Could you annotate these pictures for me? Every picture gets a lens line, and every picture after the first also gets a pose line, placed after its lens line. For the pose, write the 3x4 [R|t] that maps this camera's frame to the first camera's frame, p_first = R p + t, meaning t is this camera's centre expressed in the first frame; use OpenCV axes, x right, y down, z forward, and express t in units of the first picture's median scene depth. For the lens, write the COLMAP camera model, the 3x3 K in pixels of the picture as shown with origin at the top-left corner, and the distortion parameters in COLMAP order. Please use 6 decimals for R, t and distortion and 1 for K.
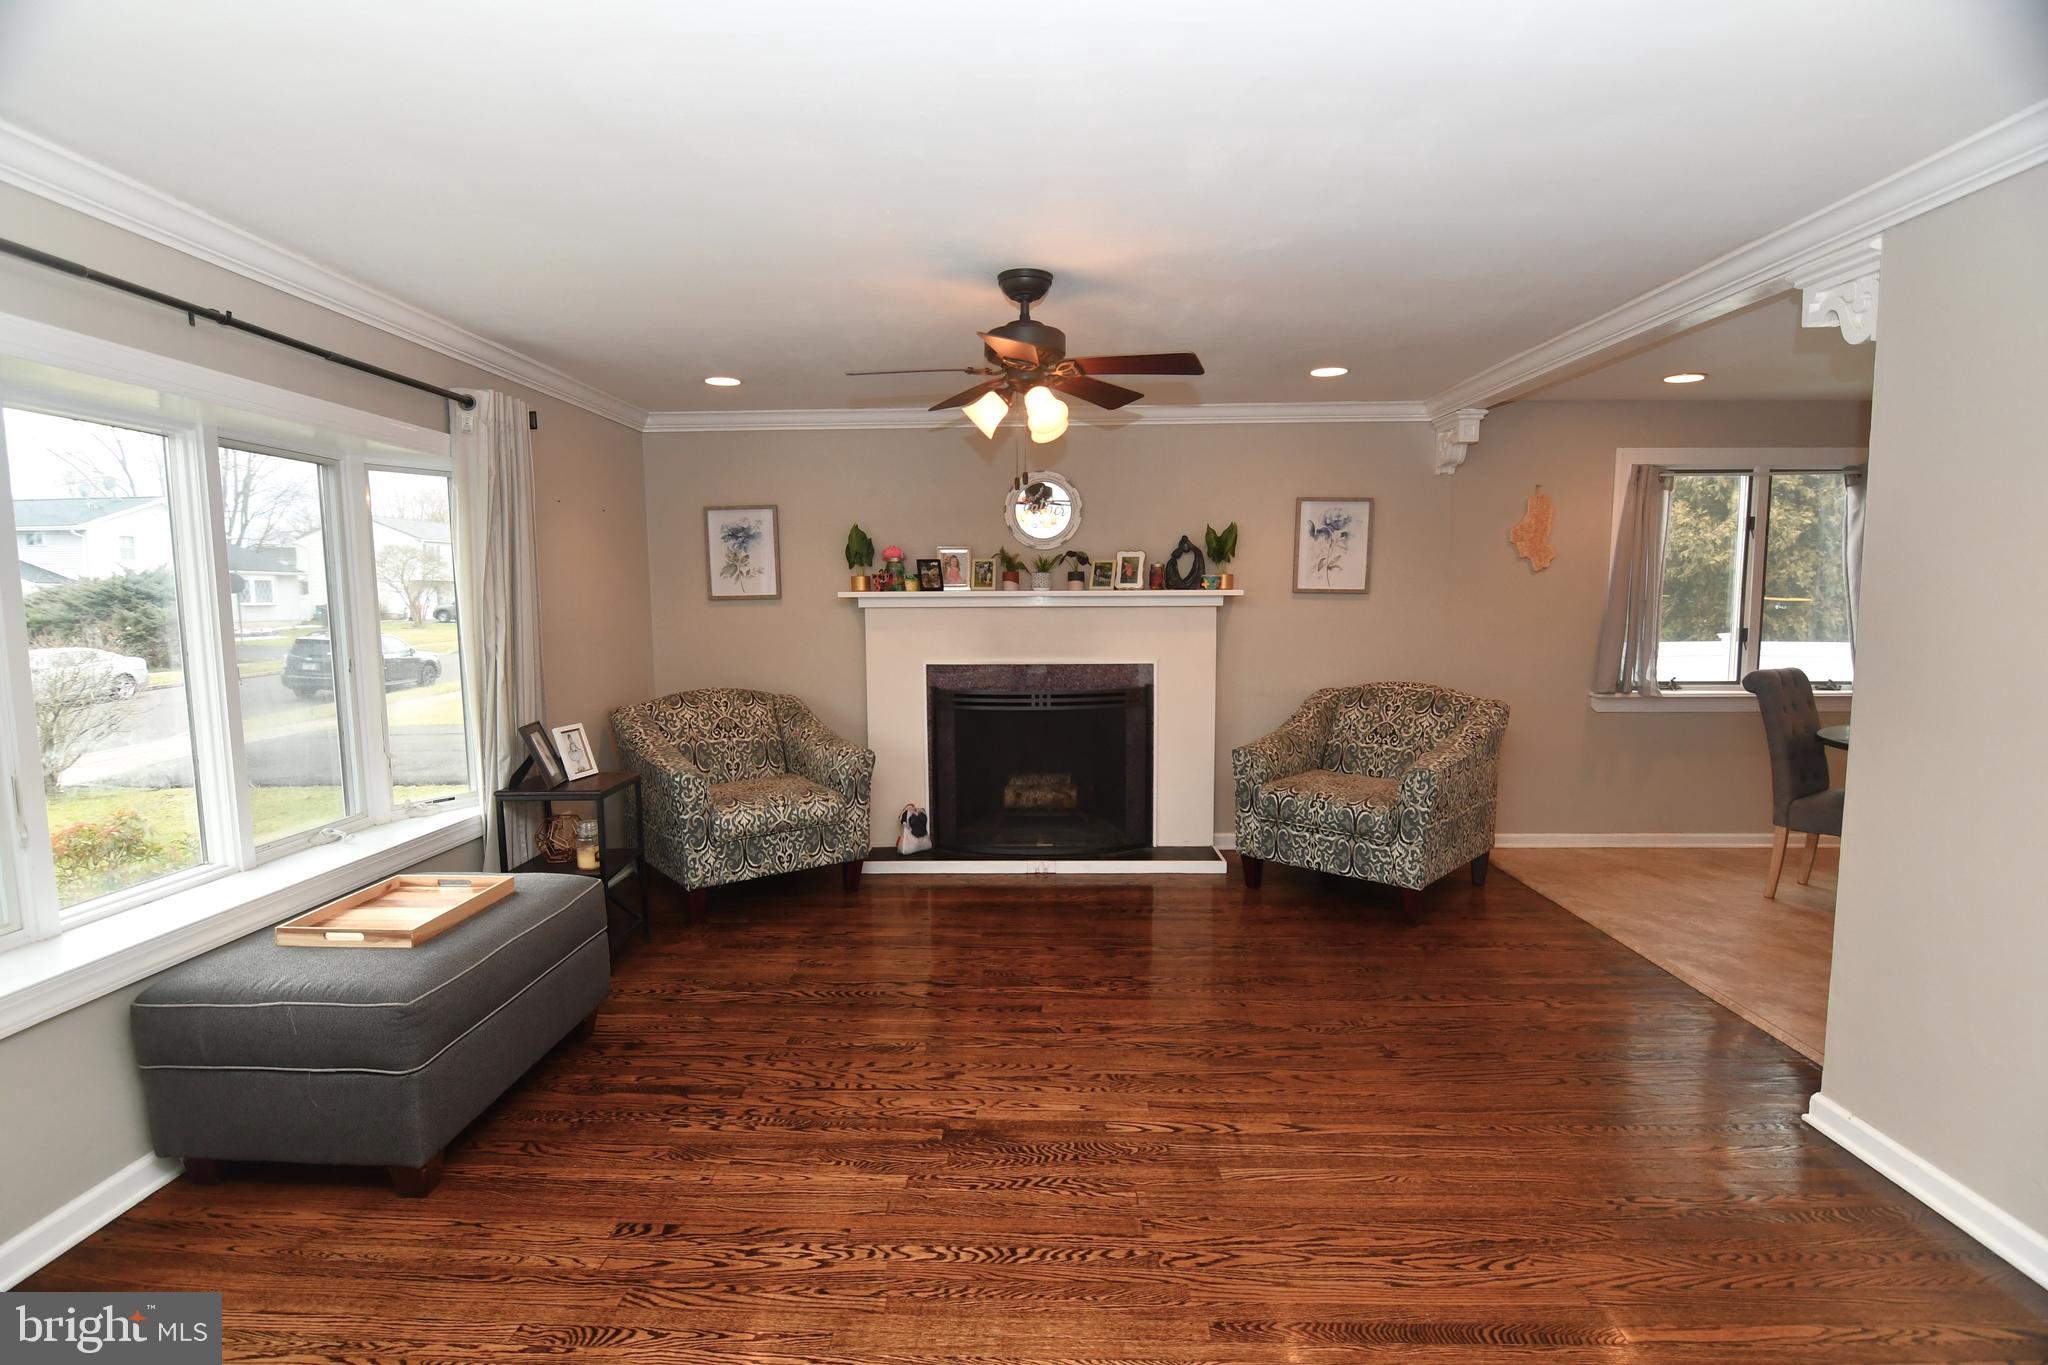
lens RADIAL K [[982.8, 0, 1013.9], [0, 982.8, 693.7], [0, 0, 1]] dist [-0.018717, -0.000553]
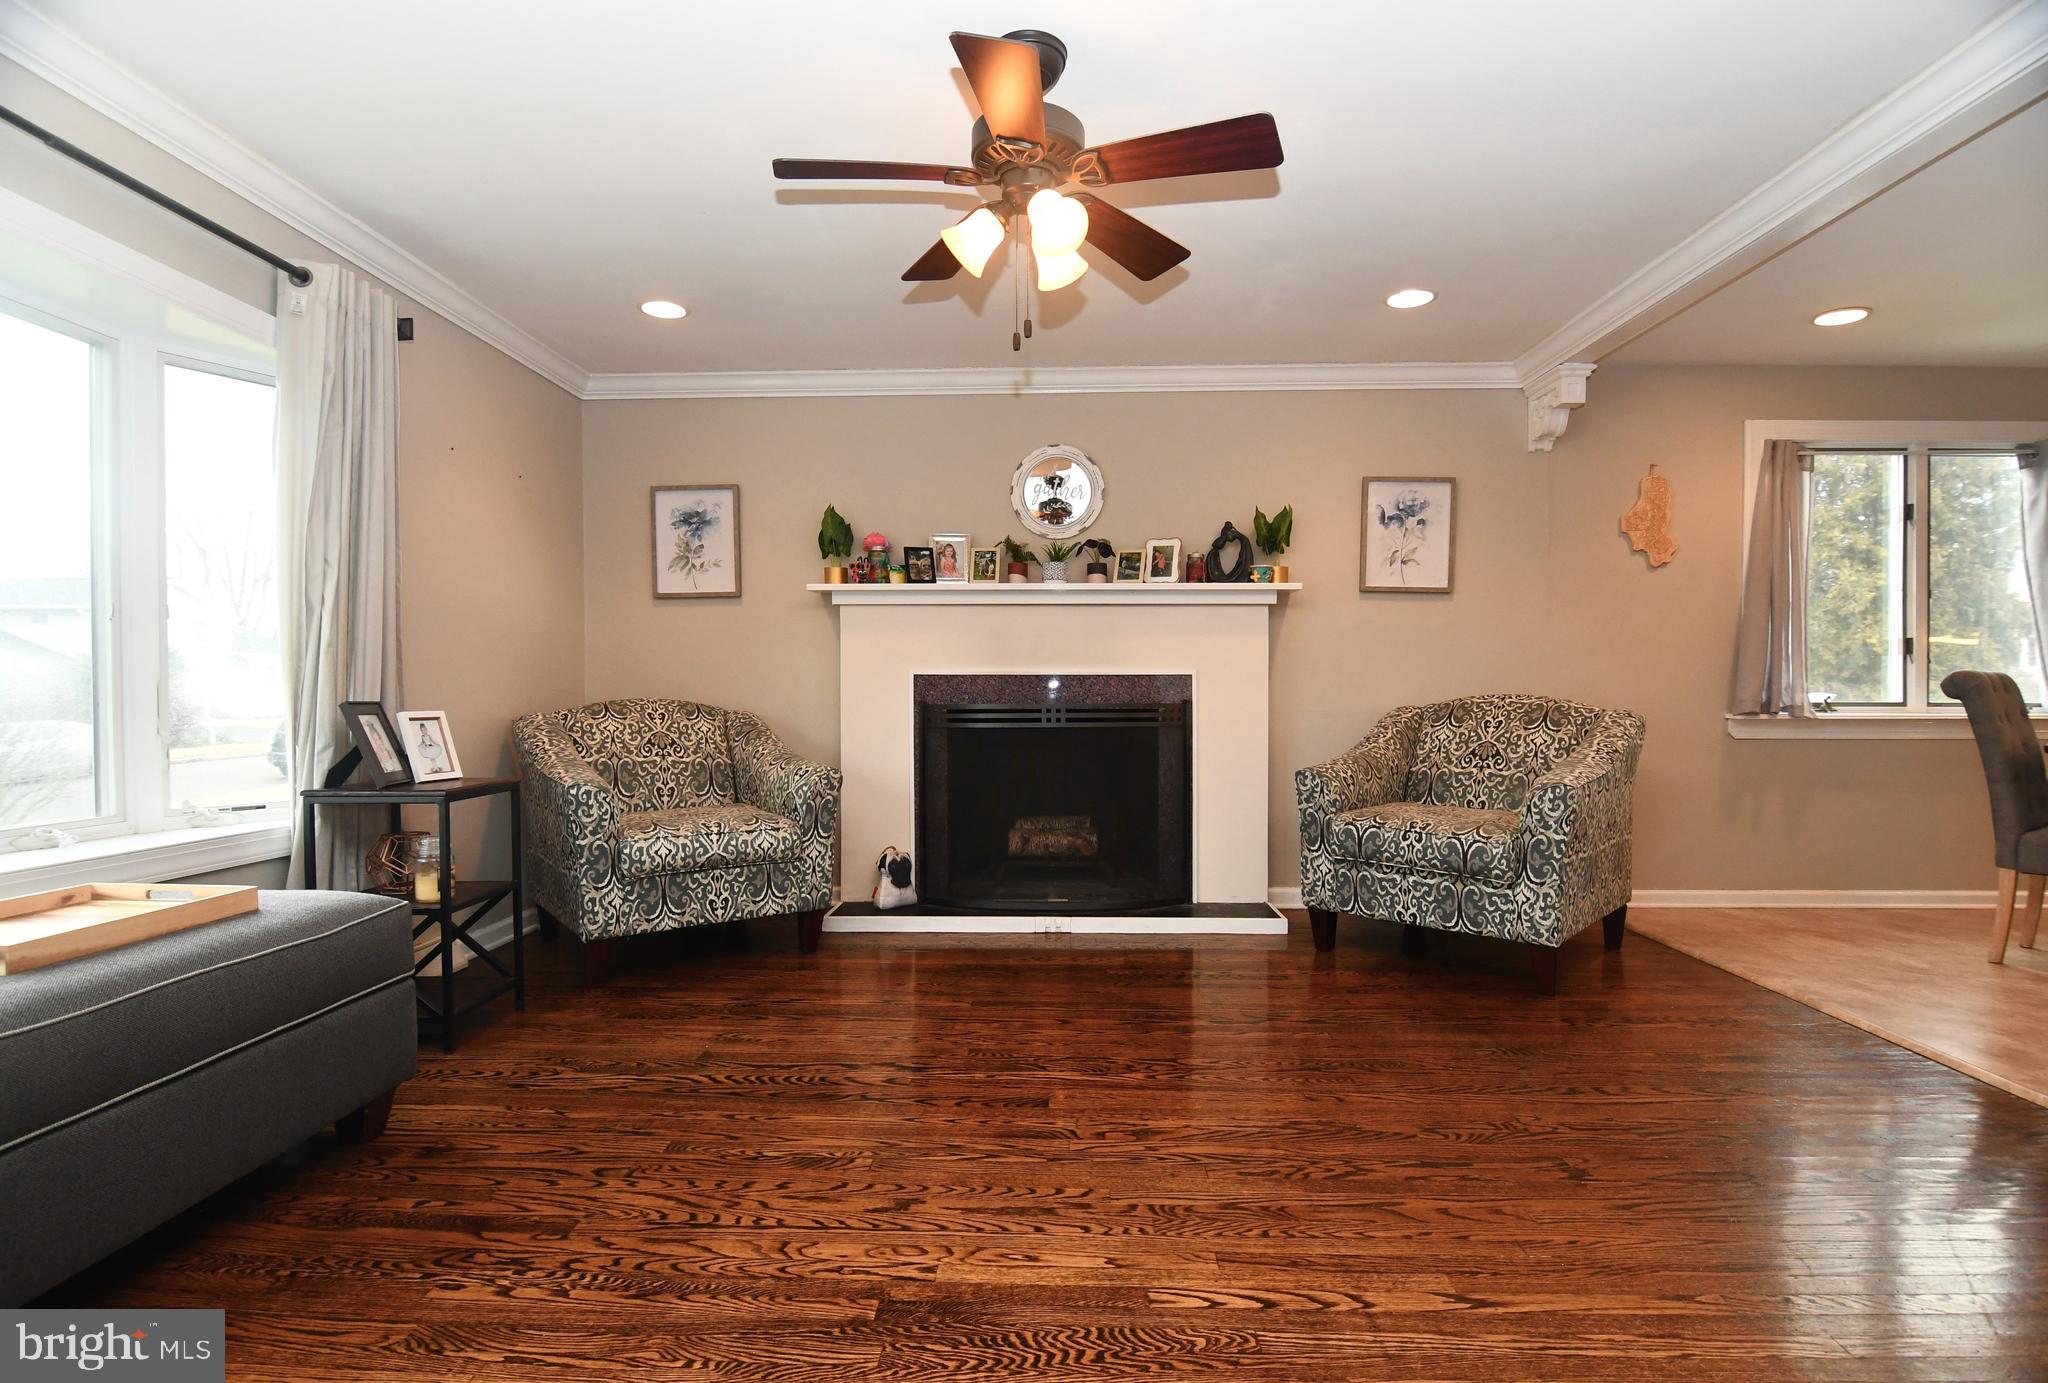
lens RADIAL K [[984.7, 0, 1030.3], [0, 984.7, 705.6], [0, 0, 1]] dist [-0.015041, -0.006345]
pose [[0.999974, 0.006697, -0.002534, 0.011737], [-0.006894, 0.996104, -0.087913, 0.079342], [0.001936, 0.087928, 0.996125, 0.219930]]
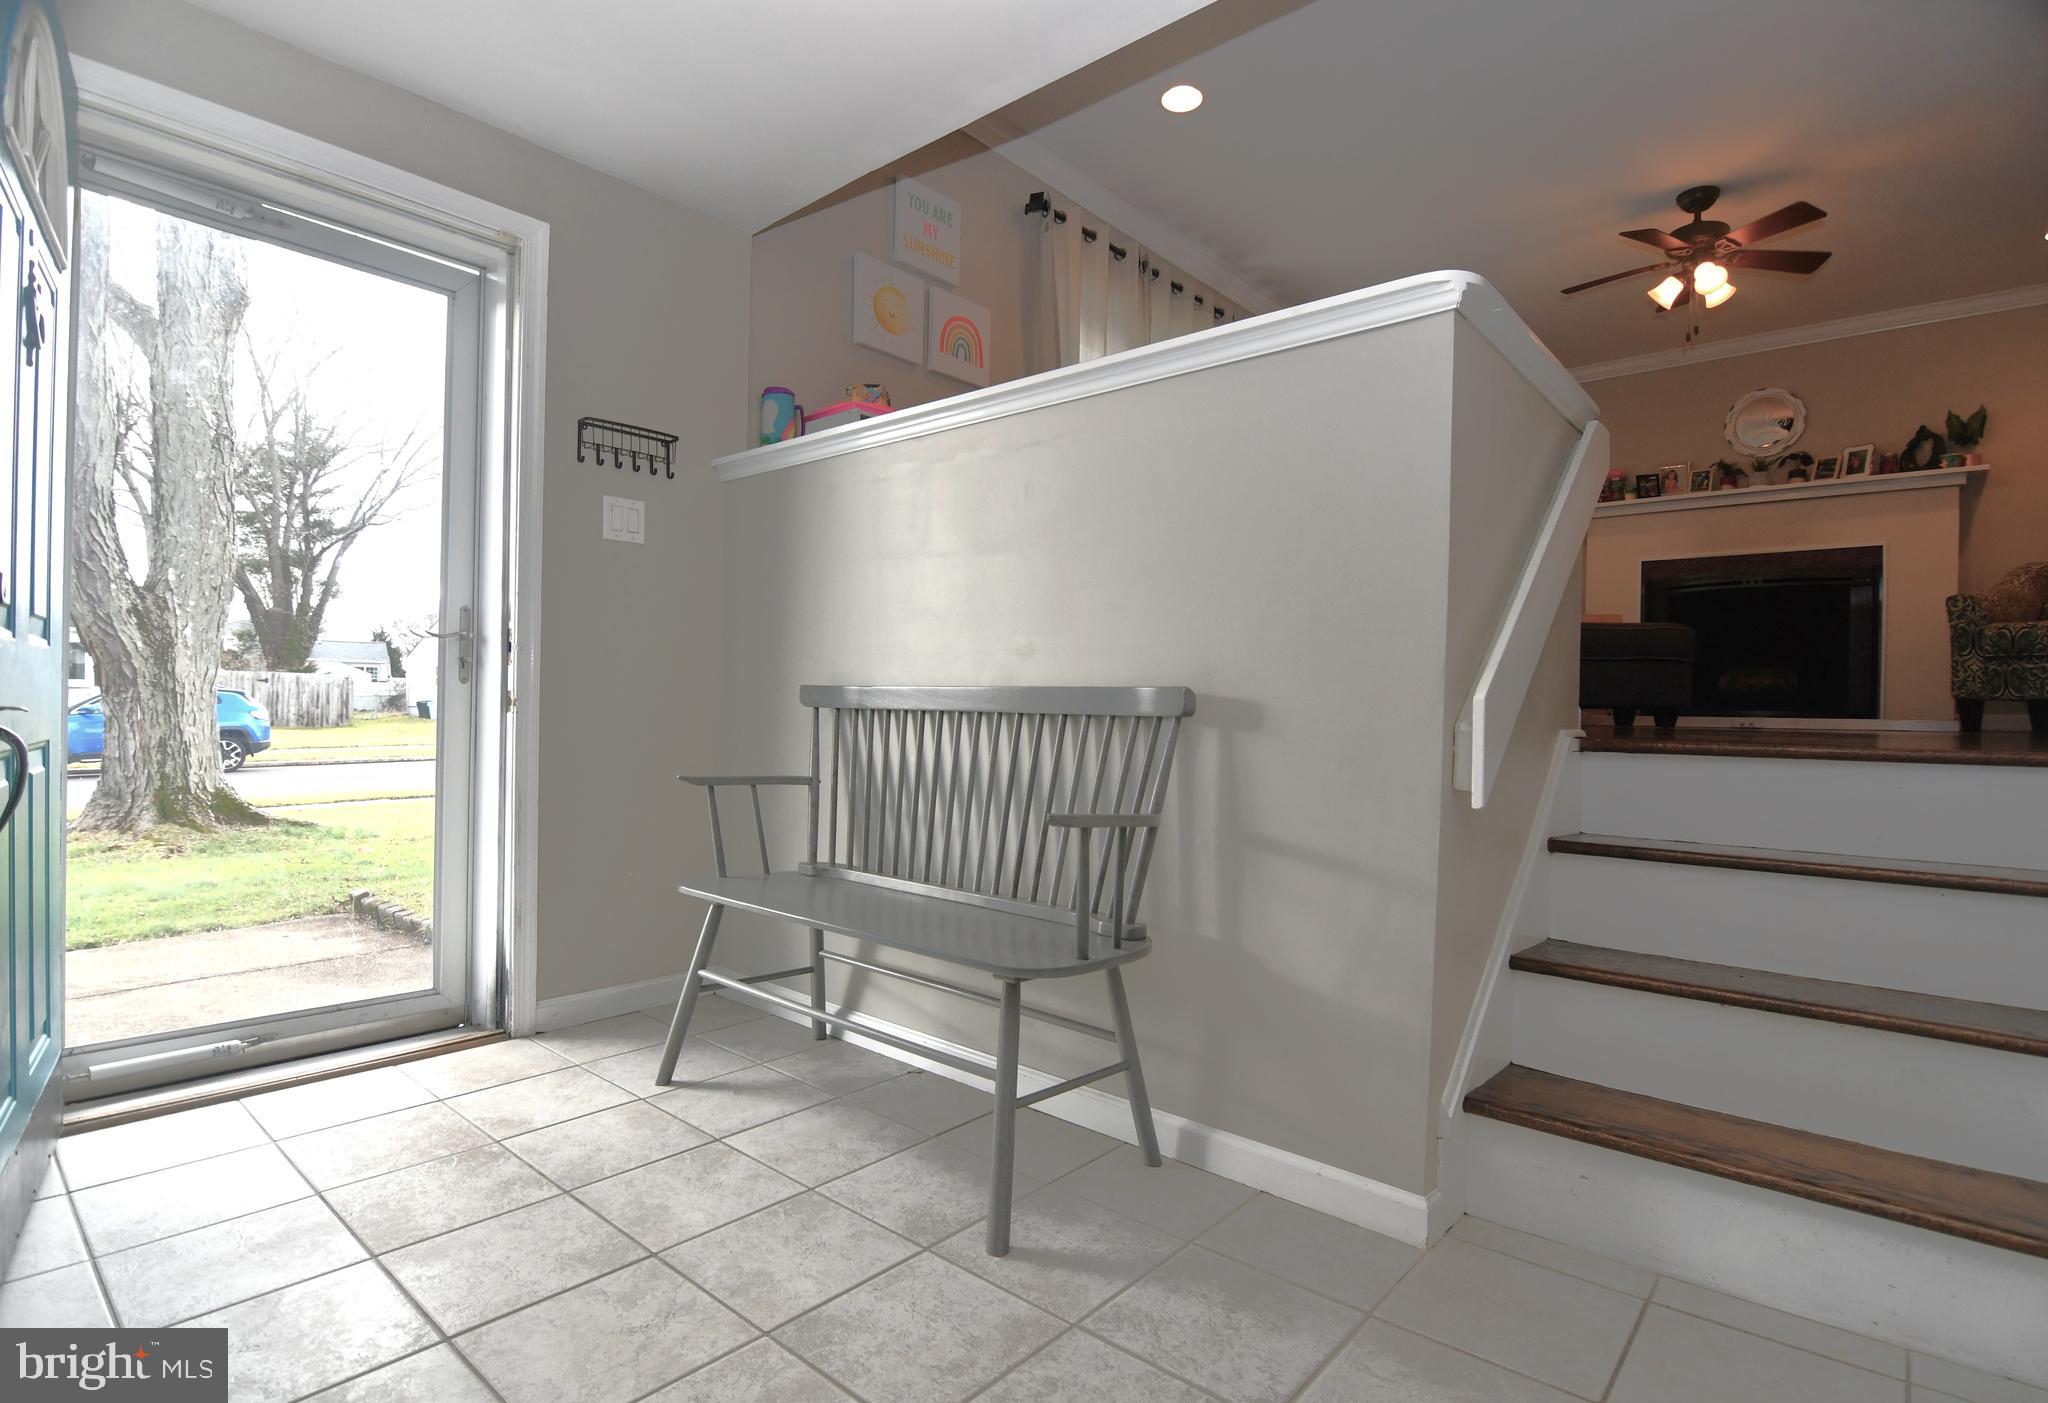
lens RADIAL K [[1019.8, 0, 1034.2], [0, 1019.8, 716.4], [0, 0, 1]] dist [0.000445, -0.017492]
pose [[0.775491, 0.026591, -0.630798, 0.145716], [-0.090019, 0.993562, -0.068786, 0.365230], [0.624908, 0.110127, 0.772892, -0.471040]]
